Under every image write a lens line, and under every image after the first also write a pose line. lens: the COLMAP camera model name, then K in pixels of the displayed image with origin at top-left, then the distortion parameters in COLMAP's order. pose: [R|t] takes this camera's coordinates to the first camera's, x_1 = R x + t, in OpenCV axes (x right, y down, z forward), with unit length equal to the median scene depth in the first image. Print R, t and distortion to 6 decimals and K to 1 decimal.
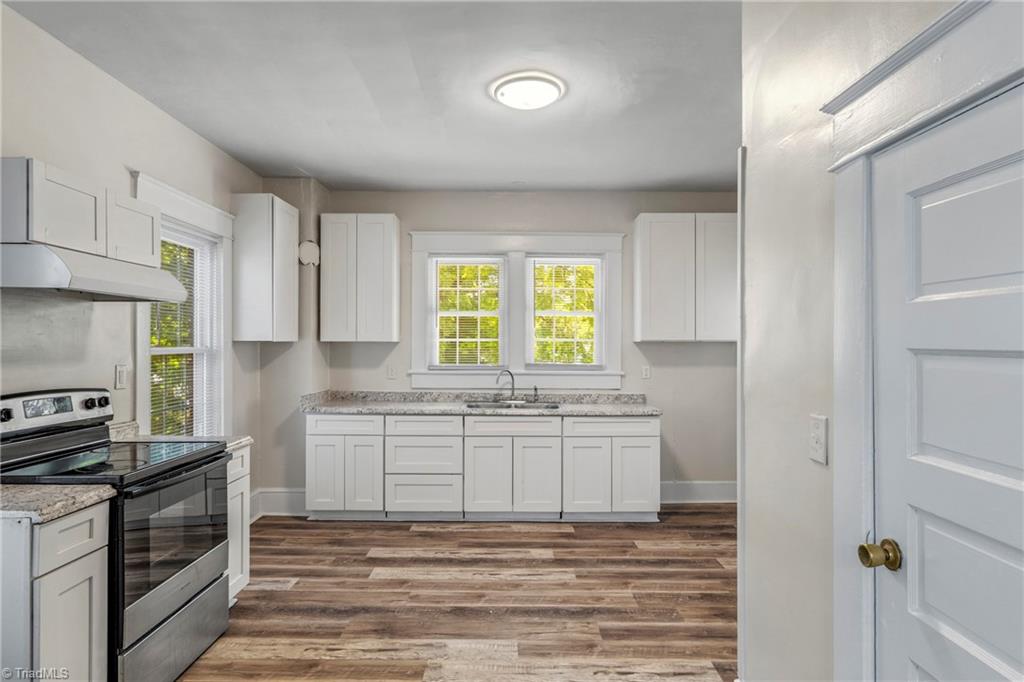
lens RADIAL K [[575.8, 0, 512.0], [0, 575.8, 341.0], [0, 0, 1]] dist [-0.001566, 0.000516]
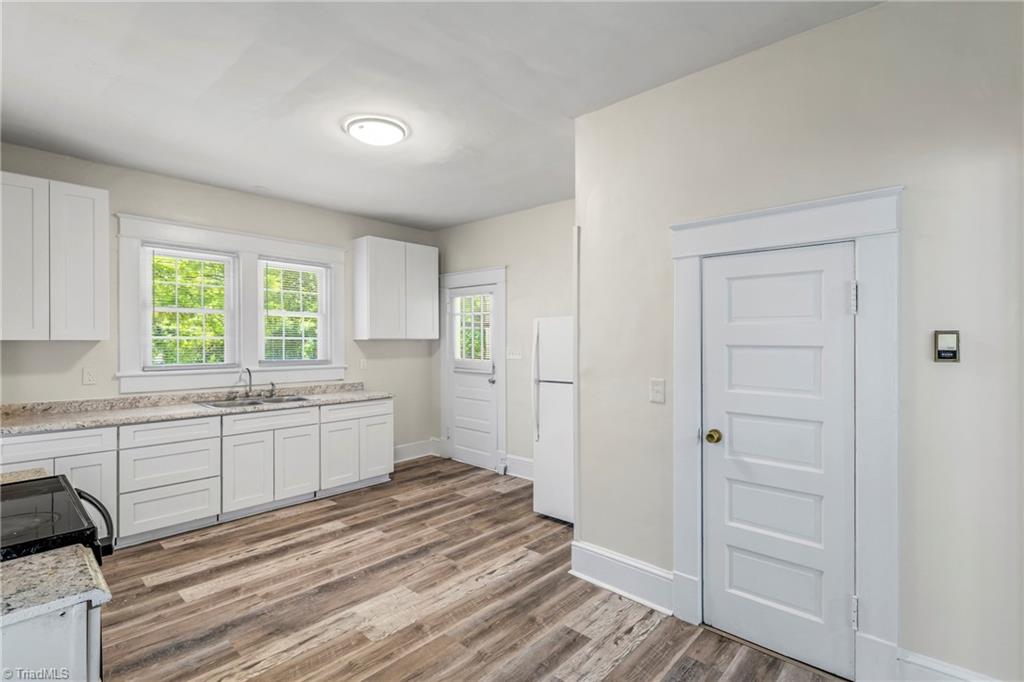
lens RADIAL K [[474.9, 0, 512.0], [0, 474.9, 341.0], [0, 0, 1]] dist [-0.001046, -0.000431]
pose [[0.674185, -0.003948, 0.738552, -0.362543], [-0.001535, 0.999976, 0.006747, -0.003828], [-0.738561, -0.005683, 0.674162, 0.095727]]
